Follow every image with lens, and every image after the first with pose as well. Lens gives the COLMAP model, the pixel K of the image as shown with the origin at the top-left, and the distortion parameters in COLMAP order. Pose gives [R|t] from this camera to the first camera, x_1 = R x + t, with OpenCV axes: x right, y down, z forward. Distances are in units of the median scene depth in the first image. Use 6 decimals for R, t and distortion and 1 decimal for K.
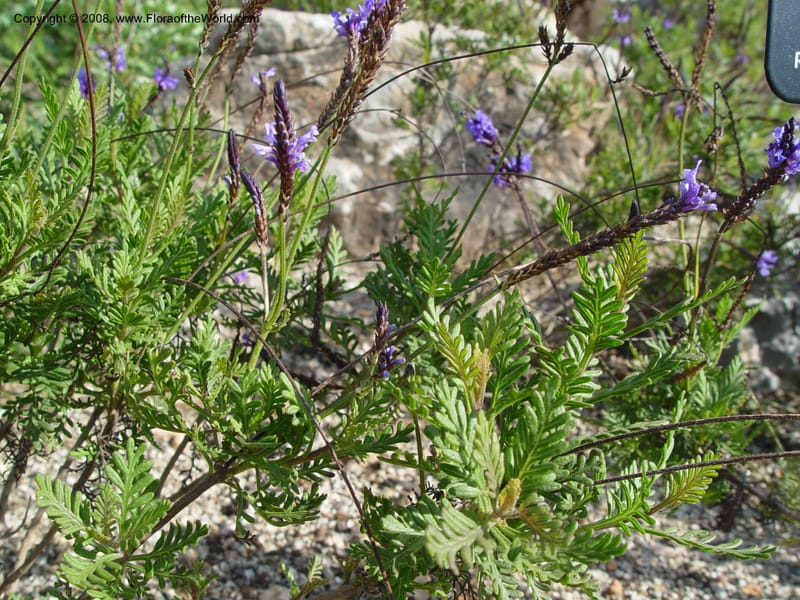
lens RADIAL K [[806.9, 0, 400.0], [0, 806.9, 300.0], [0, 0, 1]] dist [-0.153069, -0.001194]
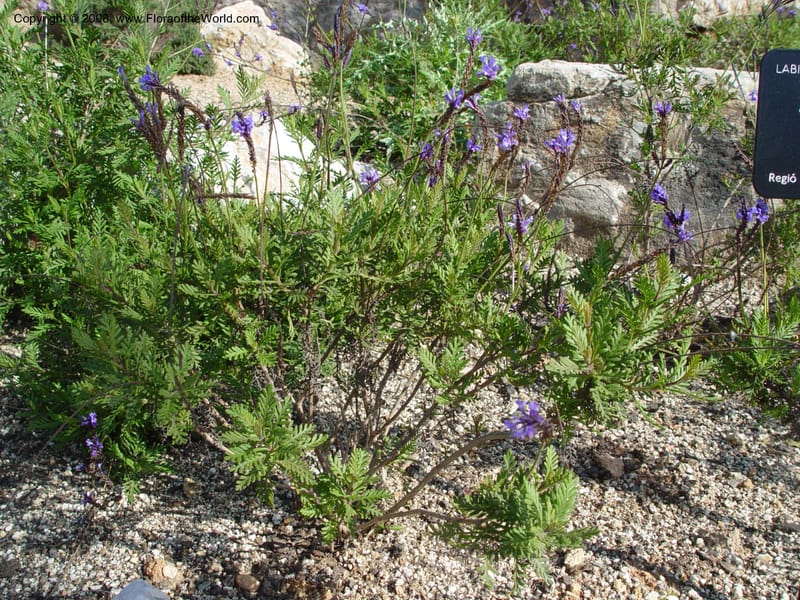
lens RADIAL K [[865.7, 0, 400.0], [0, 865.7, 300.0], [0, 0, 1]] dist [-0.167252, 0.167832]
pose [[0.927540, 0.030831, -0.372449, 0.313292], [-0.027034, 0.999516, 0.015413, 0.007500], [0.372744, -0.004227, 0.927925, -0.962777]]
